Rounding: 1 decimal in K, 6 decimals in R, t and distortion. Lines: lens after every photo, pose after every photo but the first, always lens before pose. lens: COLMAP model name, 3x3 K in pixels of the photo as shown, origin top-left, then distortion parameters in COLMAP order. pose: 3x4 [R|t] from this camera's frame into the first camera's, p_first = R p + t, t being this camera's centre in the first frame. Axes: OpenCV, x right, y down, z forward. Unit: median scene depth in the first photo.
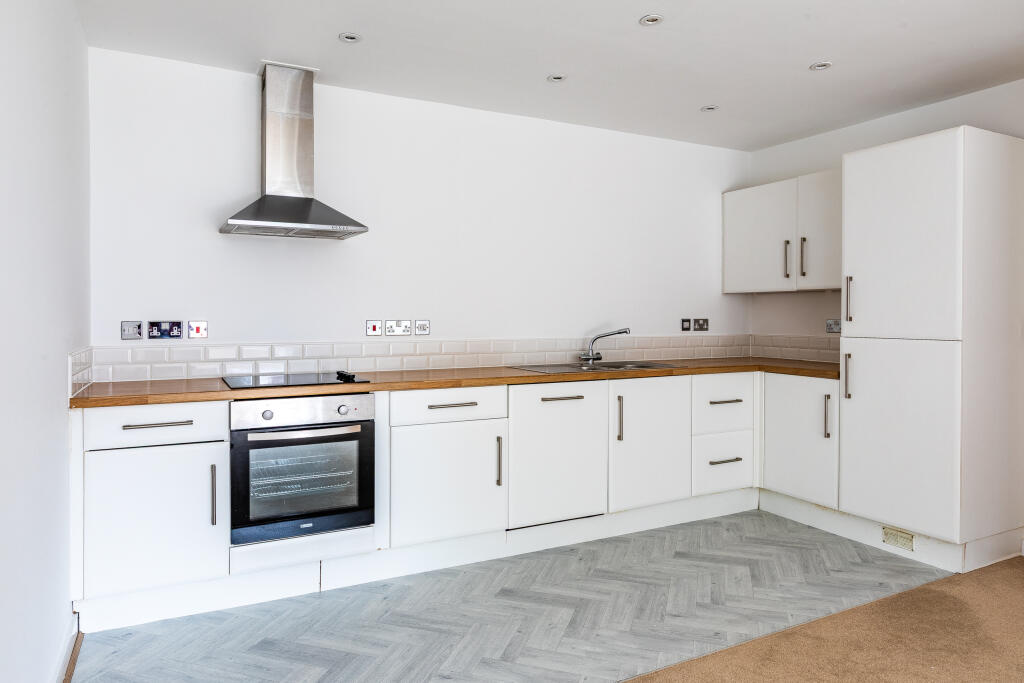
lens RADIAL K [[658.1, 0, 526.3], [0, 658.1, 322.1], [0, 0, 1]] dist [-0.009958, -0.001085]
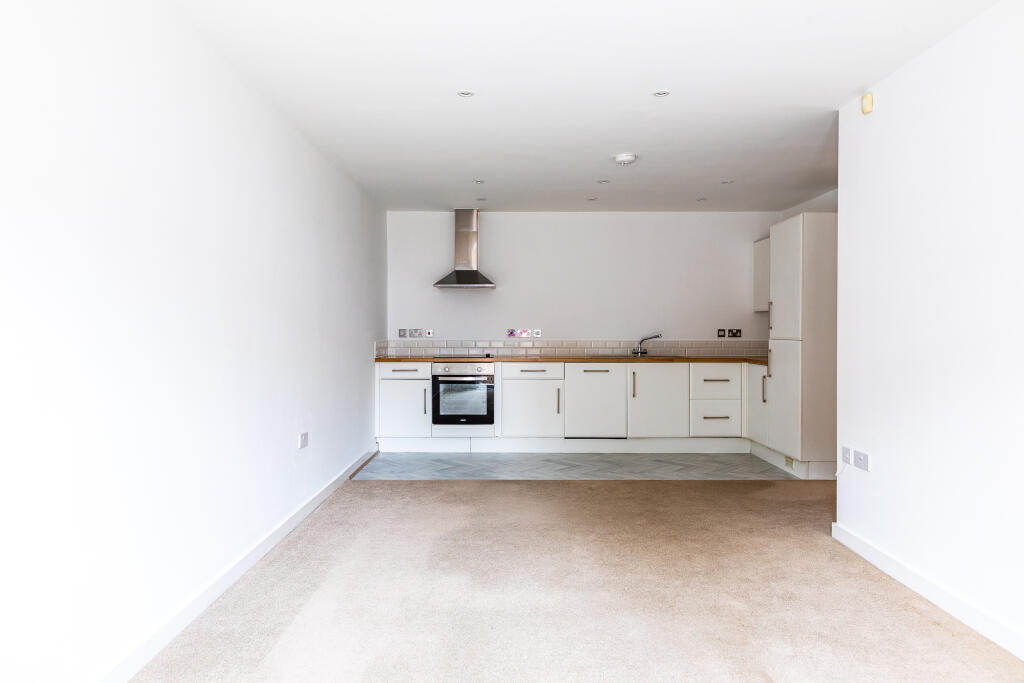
lens RADIAL K [[658.1, 0, 511.8], [0, 658.1, 336.8], [0, 0, 1]] dist [-0.009958, -0.001085]
pose [[0.888169, 0.004560, -0.459495, 0.779944], [-0.004591, 0.999989, 0.001049, 0.019972], [0.459494, 0.001178, 0.888180, -0.850373]]
